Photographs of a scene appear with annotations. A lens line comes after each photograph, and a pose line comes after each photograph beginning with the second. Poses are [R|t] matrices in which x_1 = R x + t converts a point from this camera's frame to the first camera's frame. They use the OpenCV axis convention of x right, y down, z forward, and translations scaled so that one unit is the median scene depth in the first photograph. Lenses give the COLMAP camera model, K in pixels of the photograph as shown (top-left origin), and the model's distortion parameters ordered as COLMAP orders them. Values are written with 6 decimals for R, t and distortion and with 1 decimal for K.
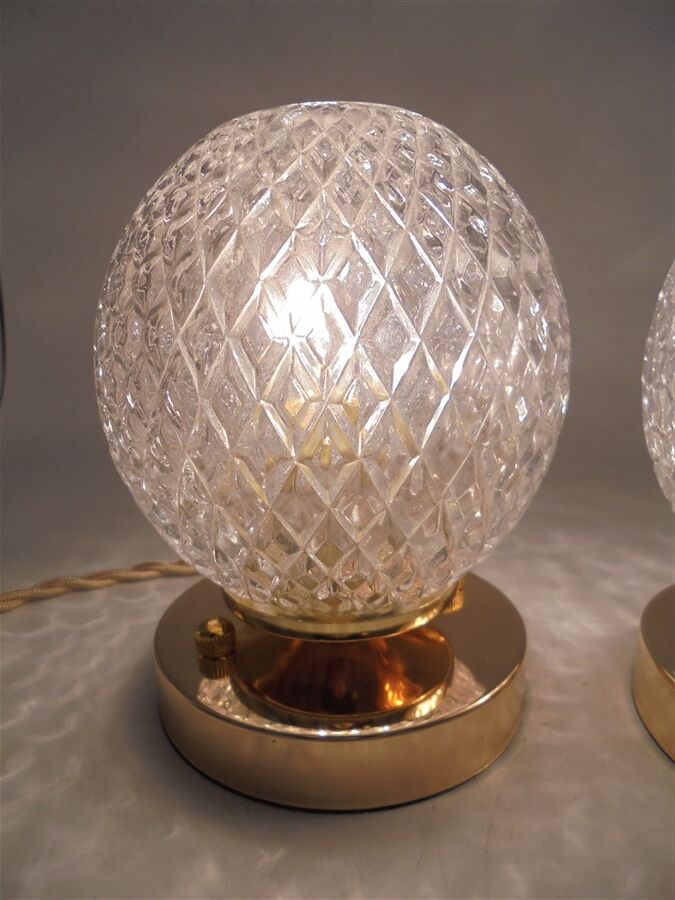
lens RADIAL K [[683.0, 0, 338.4], [0, 683.0, 446.7], [0, 0, 1]] dist [-0.020144, 0.005797]
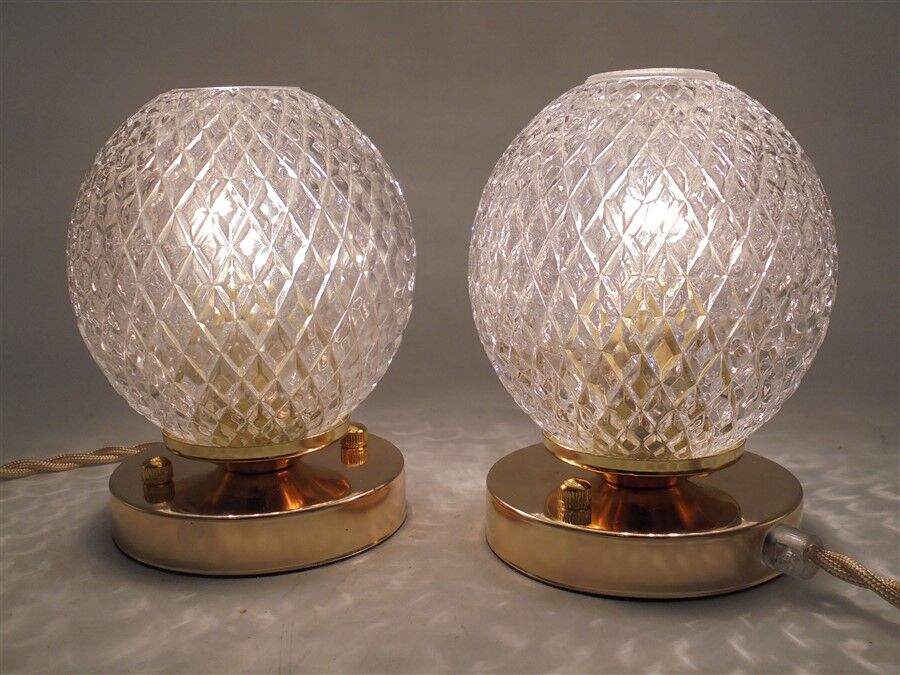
lens RADIAL K [[1175.6, 0, 448.1], [0, 1175.6, 341.7], [0, 0, 1]] dist [0.106761, 0.000000]
pose [[0.999955, -0.008639, -0.003809, 0.491217], [0.008391, 0.998113, -0.060828, 0.220914], [0.004328, 0.060794, 0.998141, -1.619332]]
